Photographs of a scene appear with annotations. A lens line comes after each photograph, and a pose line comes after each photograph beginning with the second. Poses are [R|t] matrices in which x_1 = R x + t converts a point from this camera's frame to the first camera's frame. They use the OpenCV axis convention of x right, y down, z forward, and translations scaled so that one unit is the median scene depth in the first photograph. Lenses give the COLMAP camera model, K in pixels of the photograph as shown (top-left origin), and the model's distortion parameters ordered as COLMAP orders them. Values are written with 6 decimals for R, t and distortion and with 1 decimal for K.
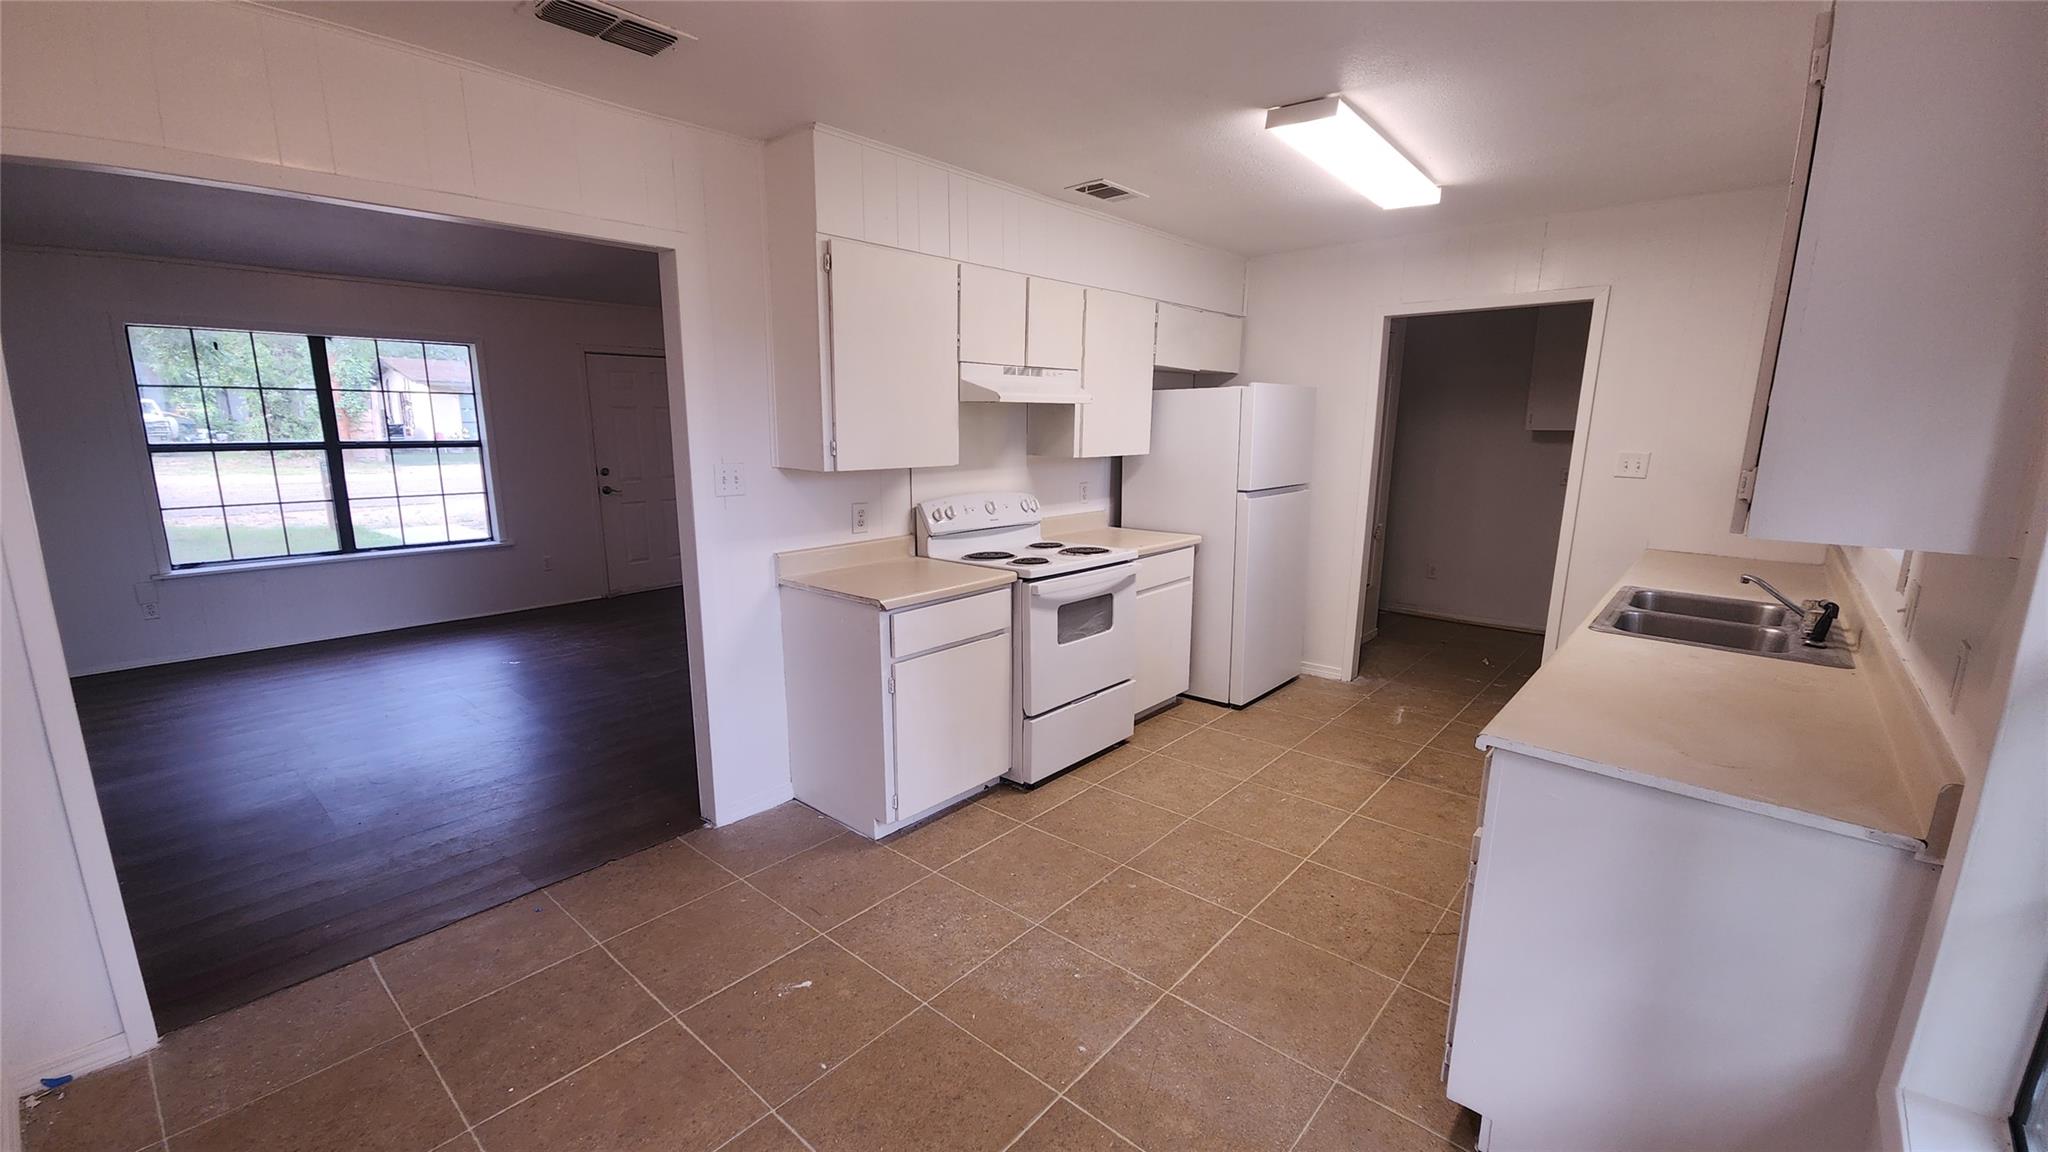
lens RADIAL K [[833.4, 0, 1026.2], [0, 833.4, 589.4], [0, 0, 1]] dist [0.014256, -0.006627]
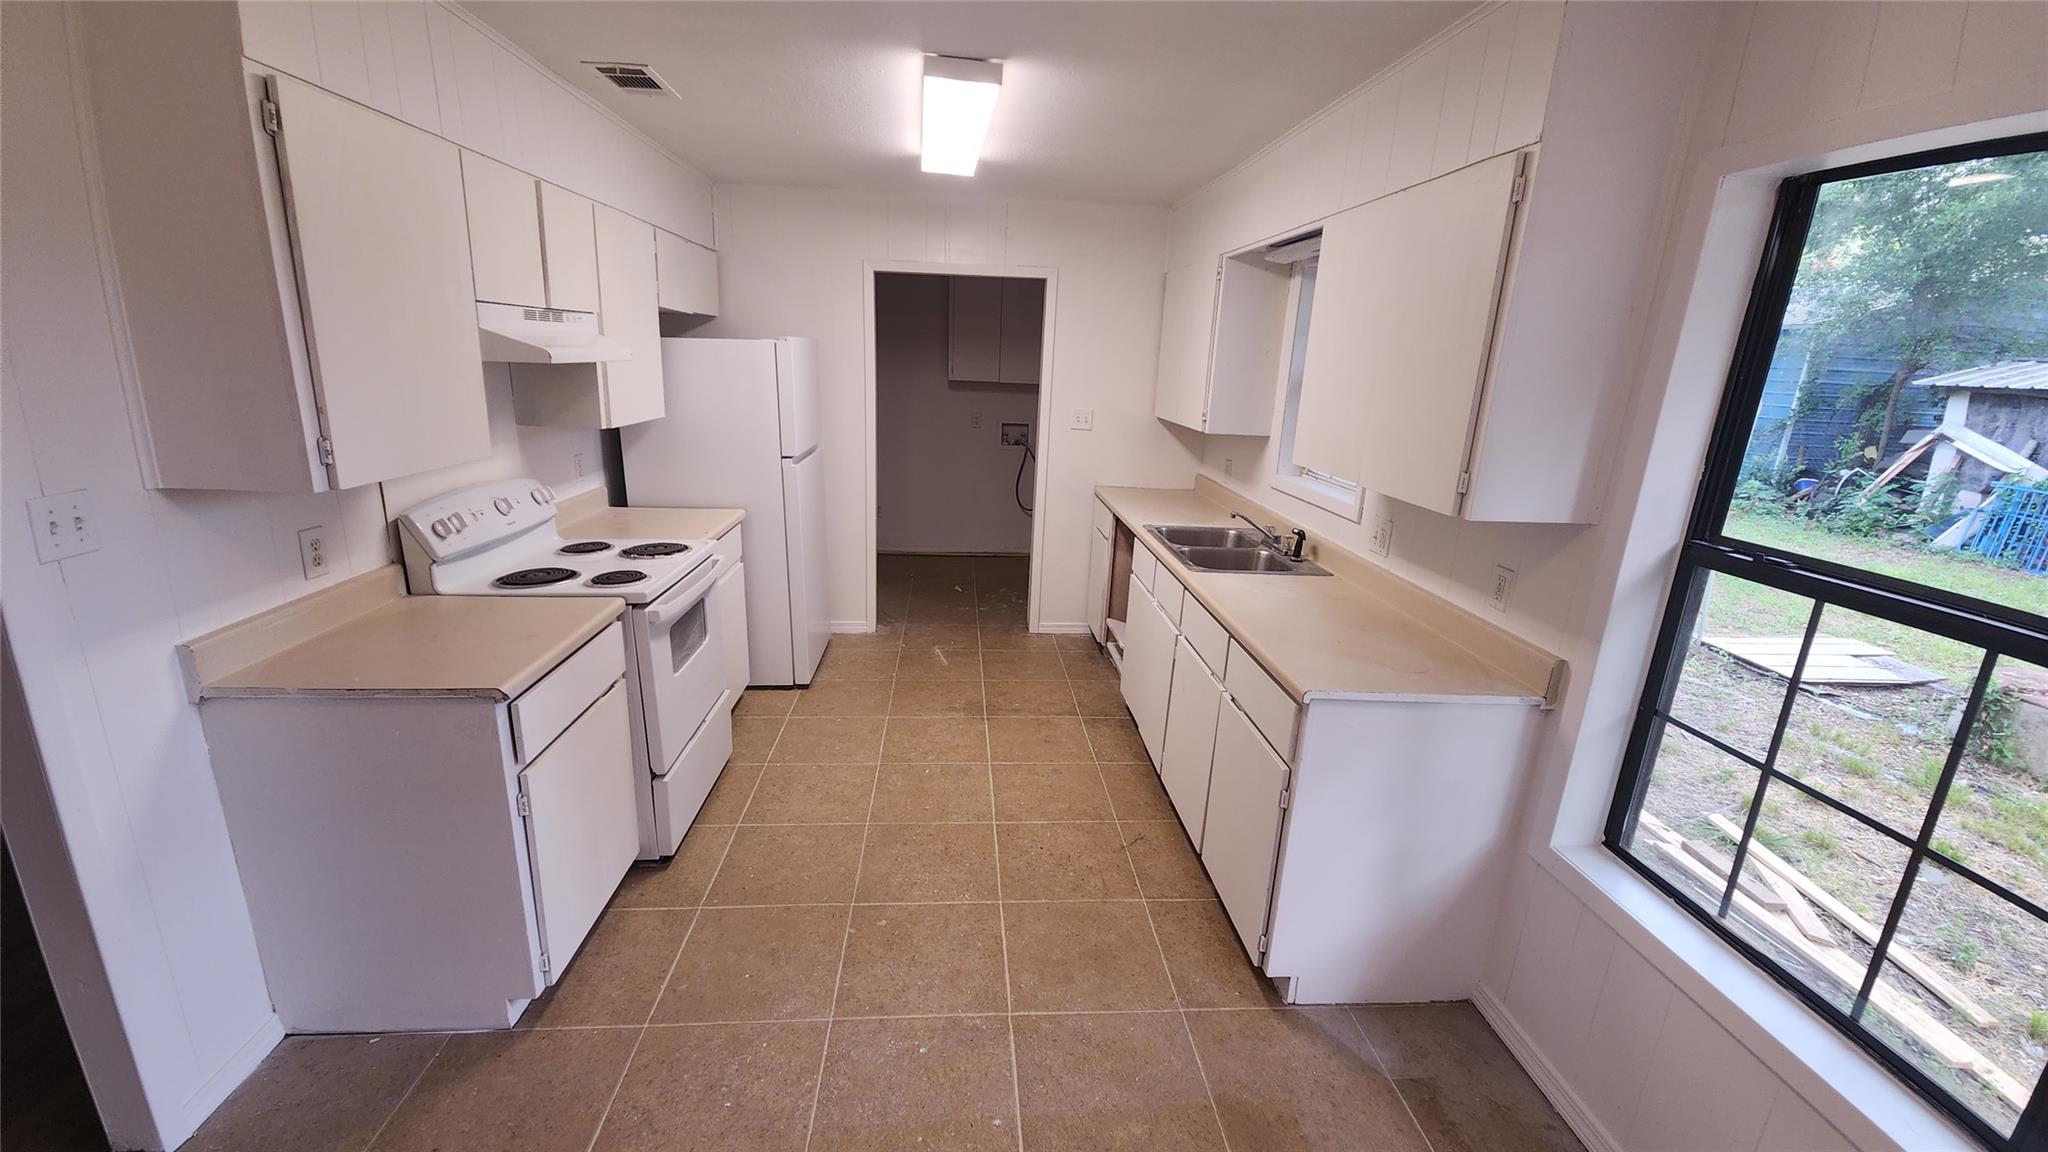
lens RADIAL K [[833.4, 0, 1026.2], [0, 833.4, 589.4], [0, 0, 1]] dist [0.014256, -0.006627]
pose [[0.699004, -0.172220, 0.694070, -0.275382], [0.108379, 0.984869, 0.135226, -0.089220], [-0.706857, -0.019301, 0.707093, 0.211547]]
